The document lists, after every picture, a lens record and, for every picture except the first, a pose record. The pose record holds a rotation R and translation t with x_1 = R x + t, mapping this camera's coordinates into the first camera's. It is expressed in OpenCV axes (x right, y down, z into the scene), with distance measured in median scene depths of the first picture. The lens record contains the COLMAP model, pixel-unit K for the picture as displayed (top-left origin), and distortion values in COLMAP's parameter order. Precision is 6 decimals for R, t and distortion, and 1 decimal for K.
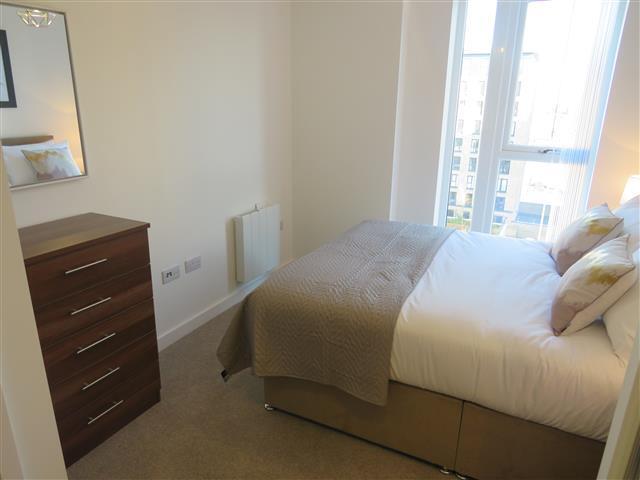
lens RADIAL K [[467.5, 0, 321.2], [0, 467.5, 242.7], [0, 0, 1]] dist [-0.006545, 0.065271]
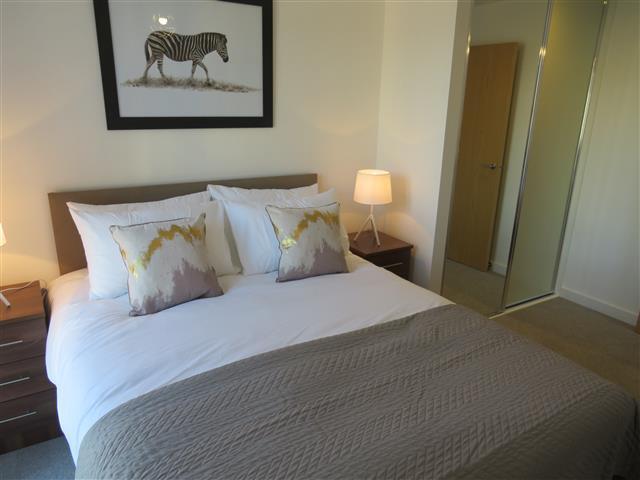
lens RADIAL K [[467.5, 0, 321.2], [0, 467.5, 242.7], [0, 0, 1]] dist [-0.006545, 0.065271]
pose [[-0.850508, -0.198788, 0.486950, -0.051608], [0.116547, 0.831580, 0.543038, -0.567908], [-0.512888, 0.518611, -0.684097, 1.791970]]
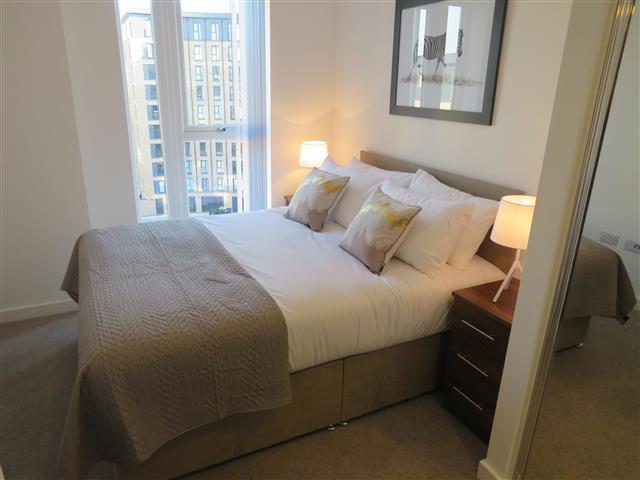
lens RADIAL K [[467.5, 0, 321.2], [0, 467.5, 242.7], [0, 0, 1]] dist [-0.006545, 0.065271]
pose [[0.596231, -0.271692, 0.755442, -0.474820], [0.233973, 0.958950, 0.160221, -0.113736], [-0.767962, 0.081225, 0.635324, 0.296143]]
